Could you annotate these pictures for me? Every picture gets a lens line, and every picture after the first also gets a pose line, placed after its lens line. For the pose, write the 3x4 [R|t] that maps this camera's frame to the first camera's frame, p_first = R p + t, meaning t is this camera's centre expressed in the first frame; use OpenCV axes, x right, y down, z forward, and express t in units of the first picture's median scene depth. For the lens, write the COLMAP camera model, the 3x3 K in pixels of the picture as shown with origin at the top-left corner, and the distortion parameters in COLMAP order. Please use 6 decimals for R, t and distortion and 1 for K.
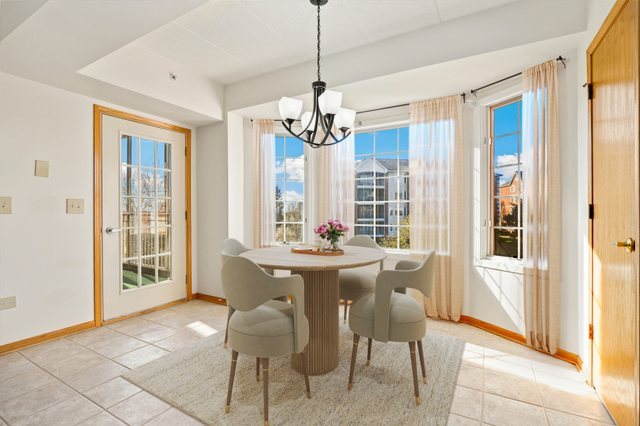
lens RADIAL K [[298.9, 0, 320.0], [0, 298.9, 213.0], [0, 0, 1]] dist [-0.013676, -0.000333]
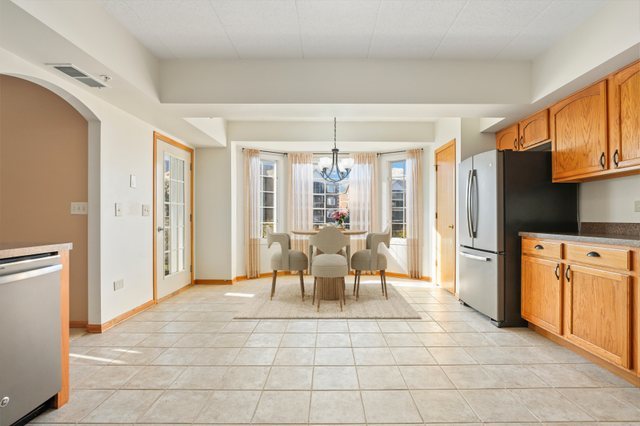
lens RADIAL K [[296.8, 0, 326.1], [0, 296.8, 214.4], [0, 0, 1]] dist [-0.011020, -0.000101]
pose [[0.871182, 0.004480, 0.490941, -0.732310], [-0.001737, 0.999980, -0.006042, 0.001203], [-0.490958, 0.004411, 0.871172, -0.476451]]
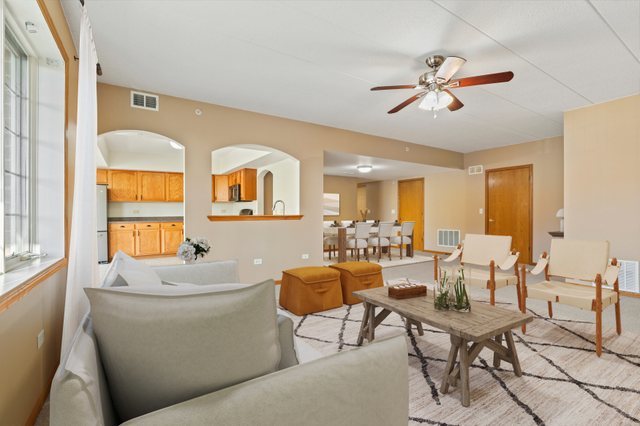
lens RADIAL K [[296.8, 0, 326.1], [0, 296.8, 214.4], [0, 0, 1]] dist [-0.011020, -0.000101]
pose [[-0.894937, 0.008326, 0.446114, -2.251112], [0.008883, 0.999960, -0.000843, 0.012116], [-0.446104, 0.003208, -0.894976, 1.381990]]
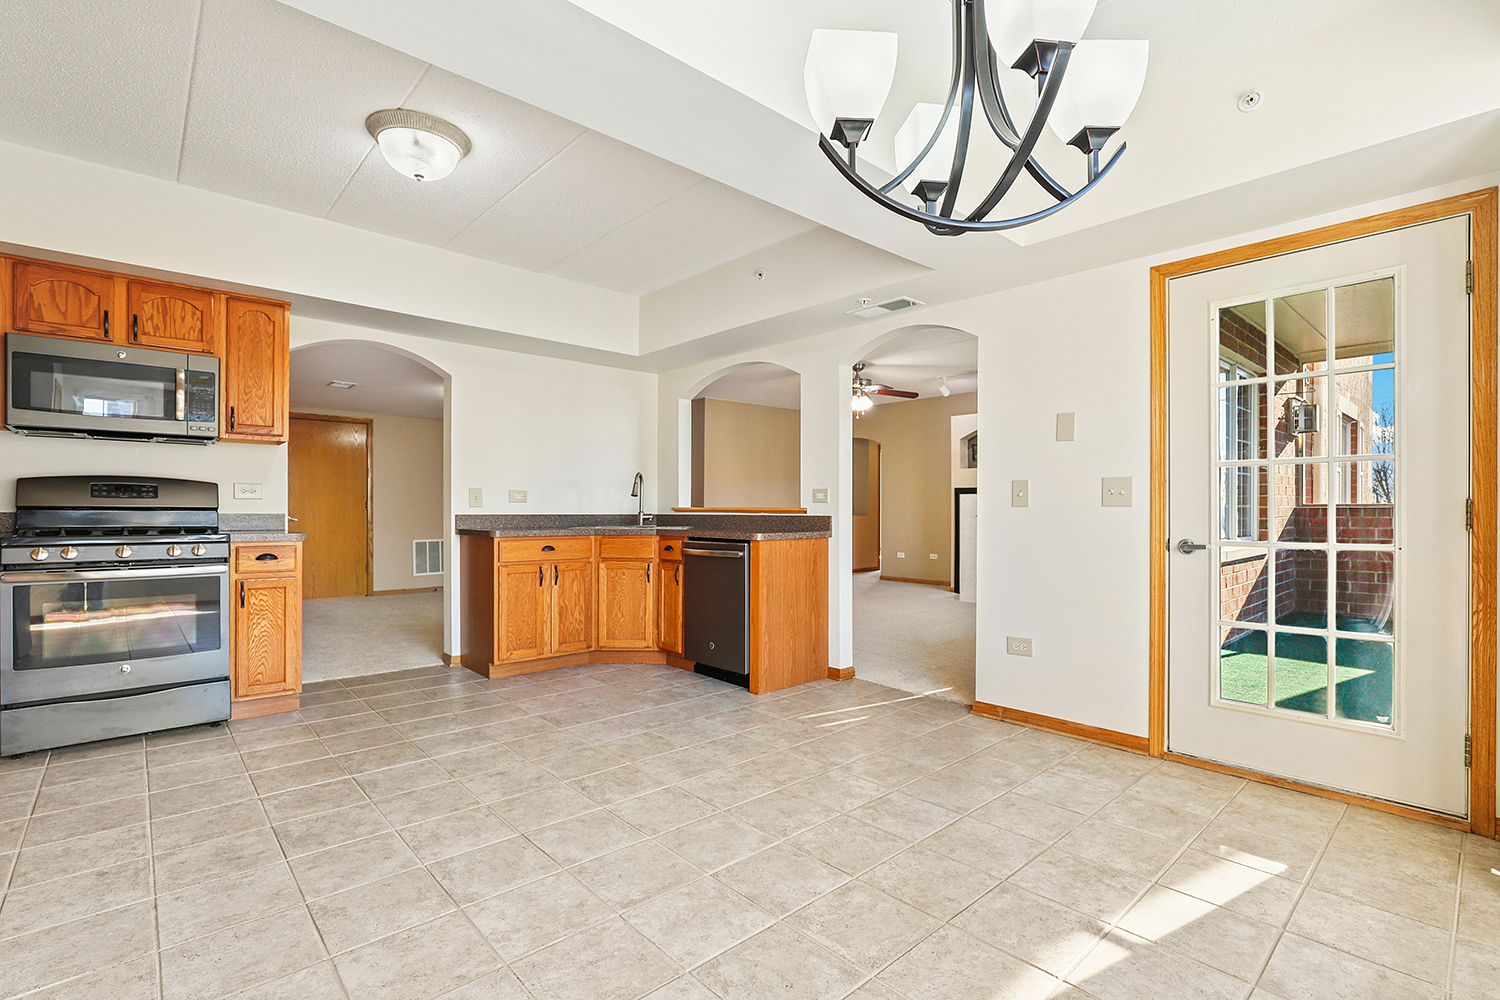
lens RADIAL K [[688.0, 0, 770.4], [0, 688.0, 511.6], [0, 0, 1]] dist [-0.005881, -0.000198]
pose [[-0.289509, 0.006129, -0.957156, 0.421820], [-0.001733, 0.999975, 0.006928, 0.003714], [0.957174, 0.003665, -0.289491, 0.738874]]
